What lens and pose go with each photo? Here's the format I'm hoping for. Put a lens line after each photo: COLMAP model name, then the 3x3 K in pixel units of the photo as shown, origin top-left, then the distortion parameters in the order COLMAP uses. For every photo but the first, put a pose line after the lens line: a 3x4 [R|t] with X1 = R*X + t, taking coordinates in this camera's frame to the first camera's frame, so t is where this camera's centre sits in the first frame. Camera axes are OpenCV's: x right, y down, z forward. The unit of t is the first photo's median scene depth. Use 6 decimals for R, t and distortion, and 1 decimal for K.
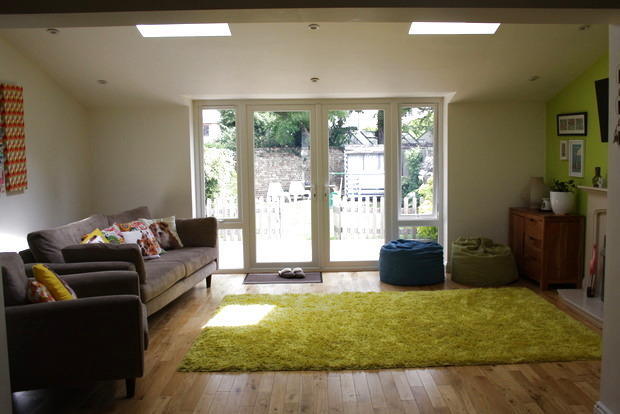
lens RADIAL K [[562.6, 0, 310.0], [0, 562.6, 207.0], [0, 0, 1]] dist [-0.004990, -0.002743]
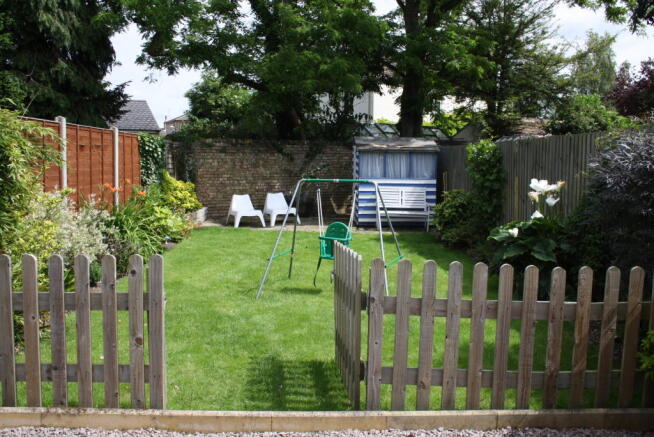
lens RADIAL K [[593.4, 0, 327.0], [0, 593.4, 218.5], [0, 0, 1]] dist [-0.004990, -0.002743]
pose [[0.999078, 0.028803, 0.031835, 0.011940], [-0.028819, 0.999585, 0.000038, -0.017915], [-0.031821, -0.000955, 0.999493, 0.323853]]
